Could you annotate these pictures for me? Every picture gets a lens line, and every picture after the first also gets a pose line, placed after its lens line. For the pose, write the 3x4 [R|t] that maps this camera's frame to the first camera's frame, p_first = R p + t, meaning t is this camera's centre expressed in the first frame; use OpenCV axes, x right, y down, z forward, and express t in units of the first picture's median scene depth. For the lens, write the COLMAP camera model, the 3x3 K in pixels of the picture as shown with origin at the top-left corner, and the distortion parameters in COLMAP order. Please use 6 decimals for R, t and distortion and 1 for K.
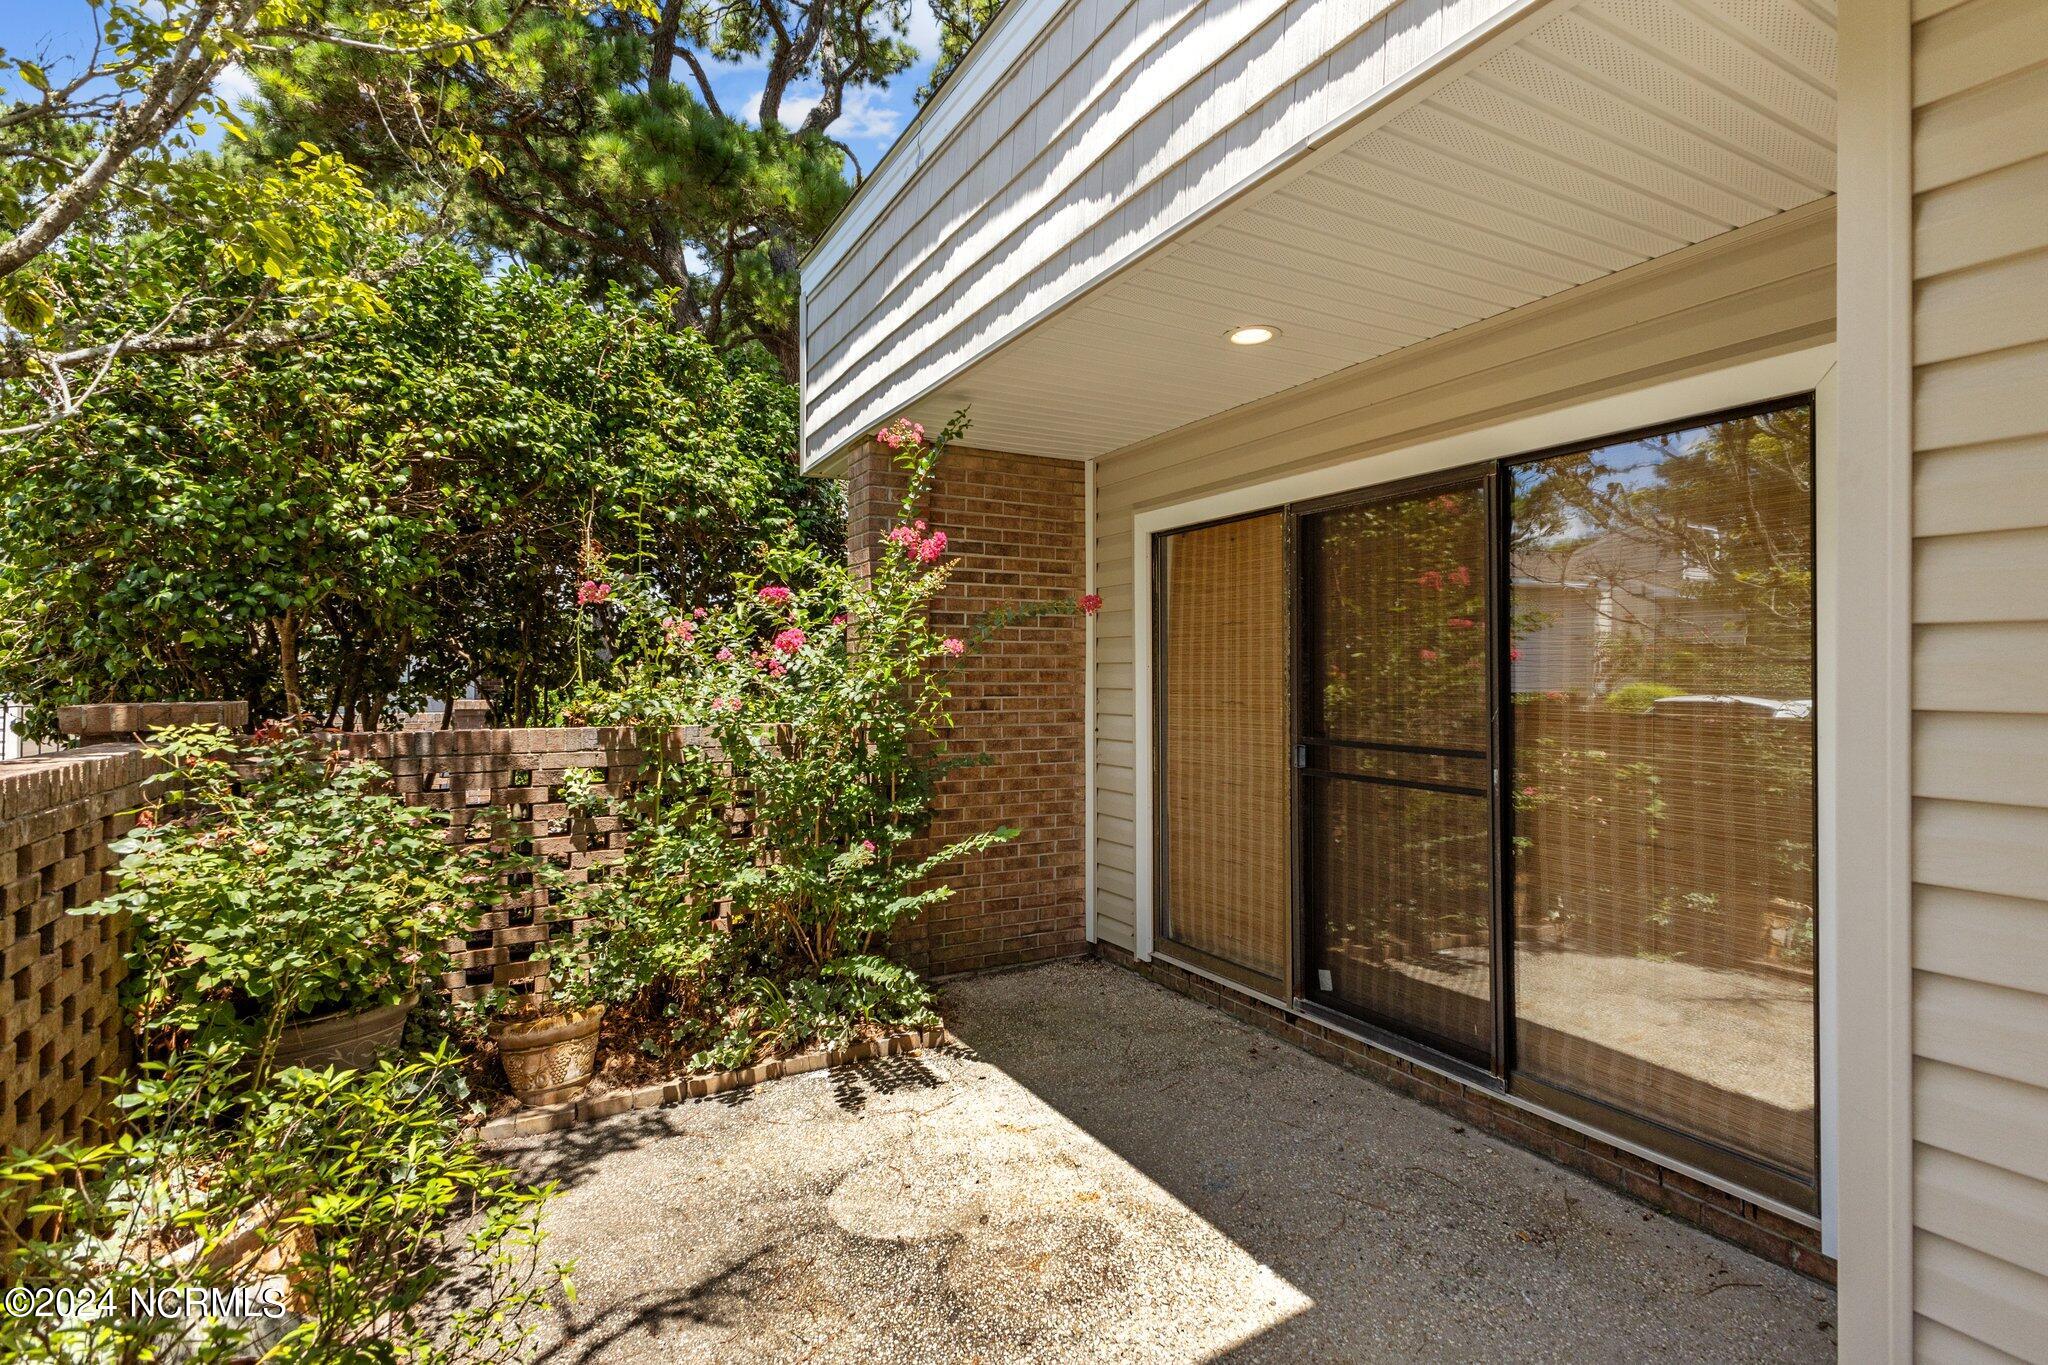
lens RADIAL K [[1005.8, 0, 1018.5], [0, 1005.8, 680.6], [0, 0, 1]] dist [0.016246, 0.000667]
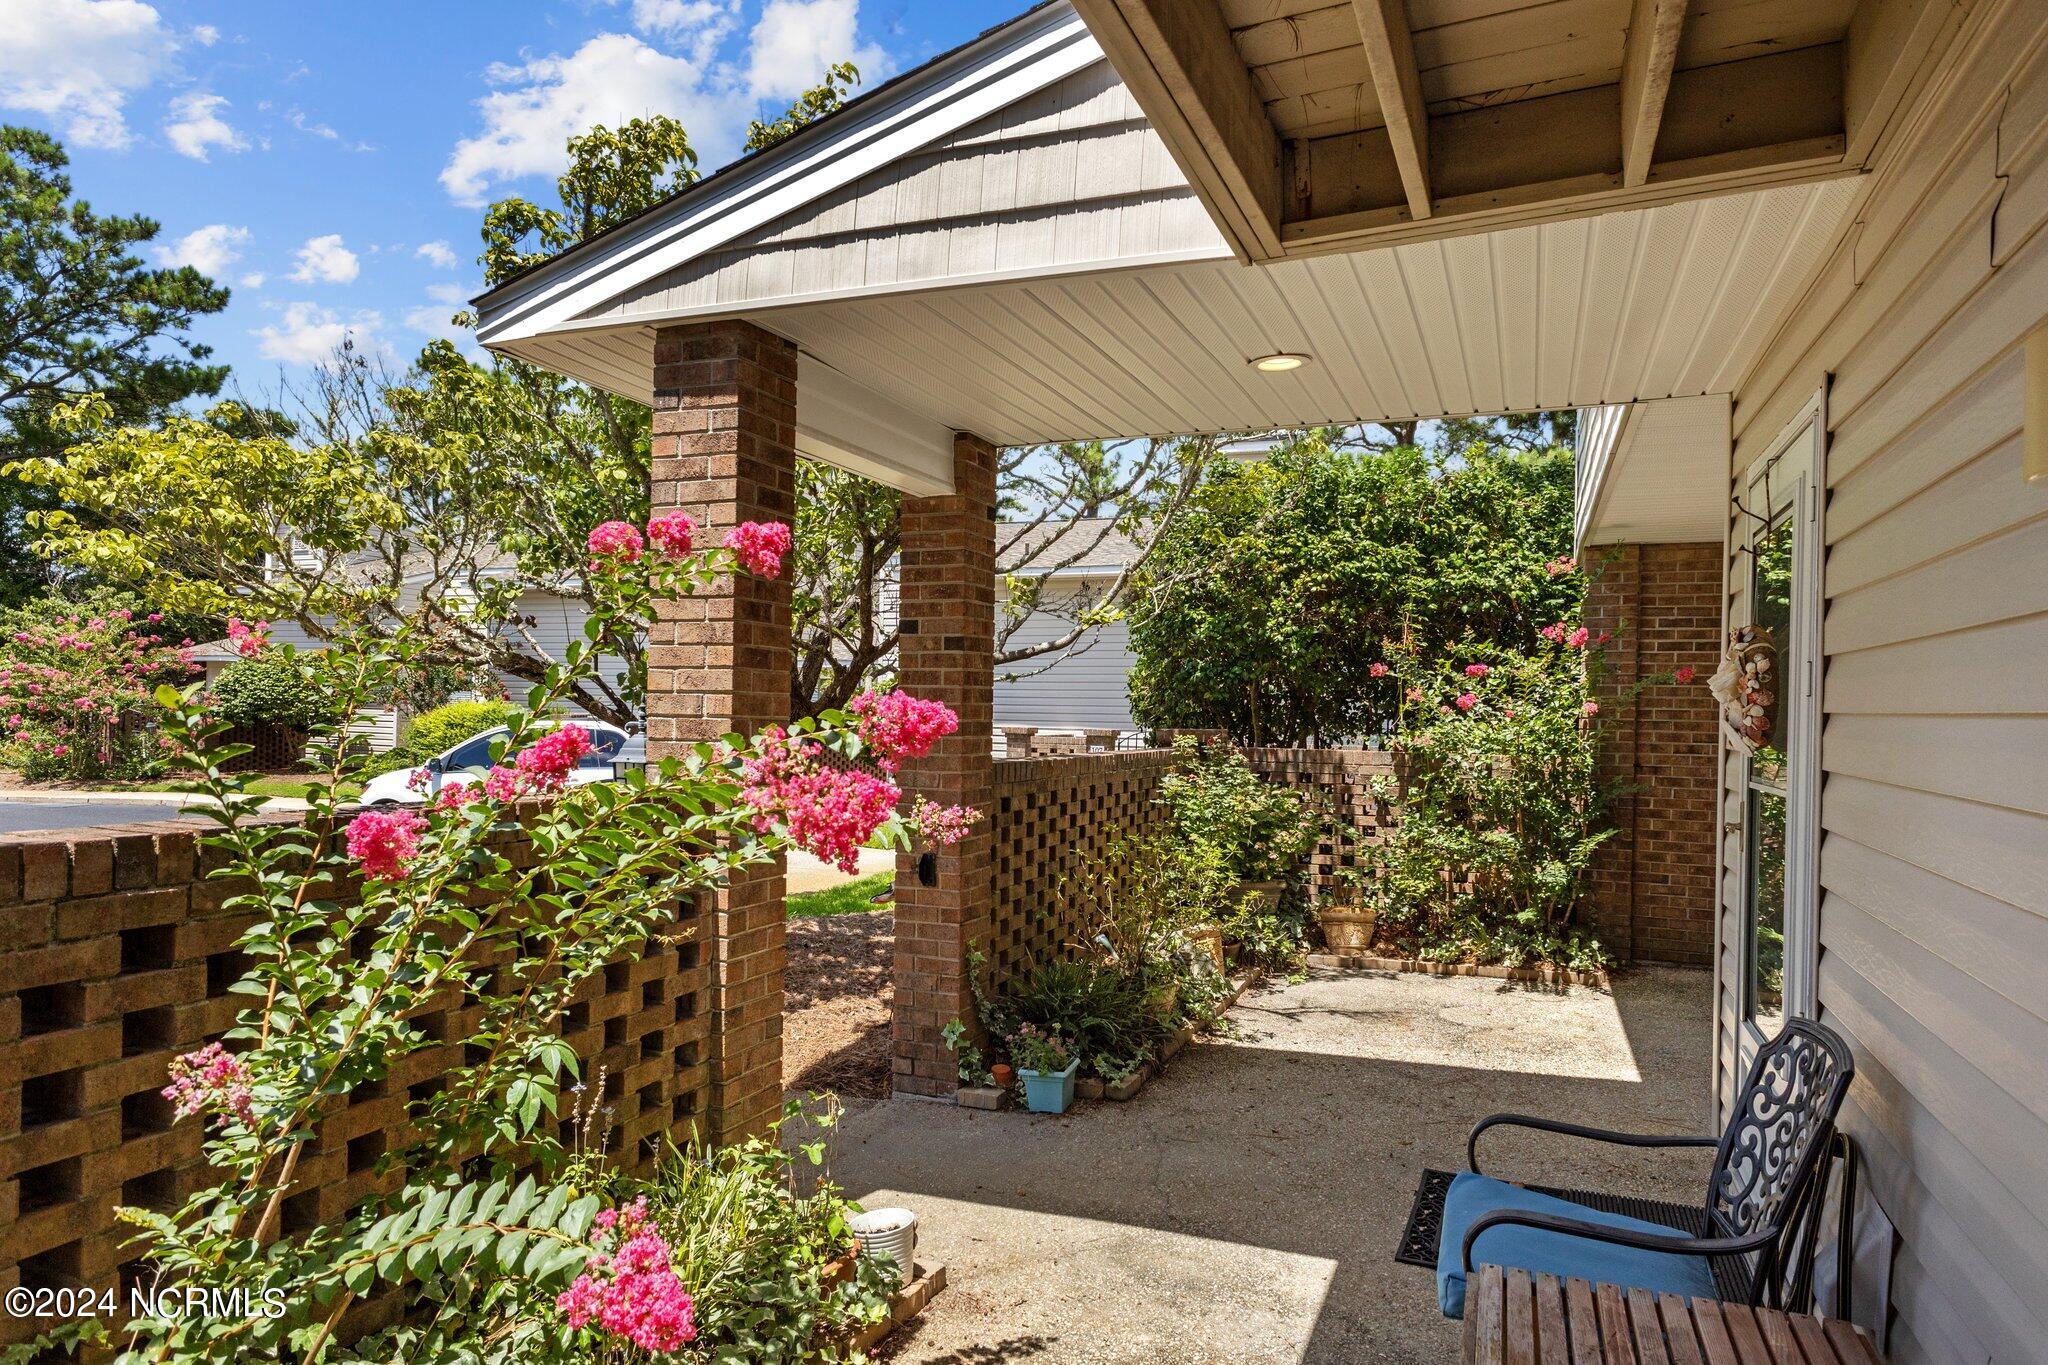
lens RADIAL K [[1233.6, 0, 1021.6], [0, 1233.6, 694.3], [0, 0, 1]] dist [0.001324, 0.000114]
pose [[0.625340, 0.001469, -0.780351, 0.785326], [-0.023248, 0.999589, -0.016749, 0.002309], [0.780006, 0.028616, 0.625117, -0.732745]]
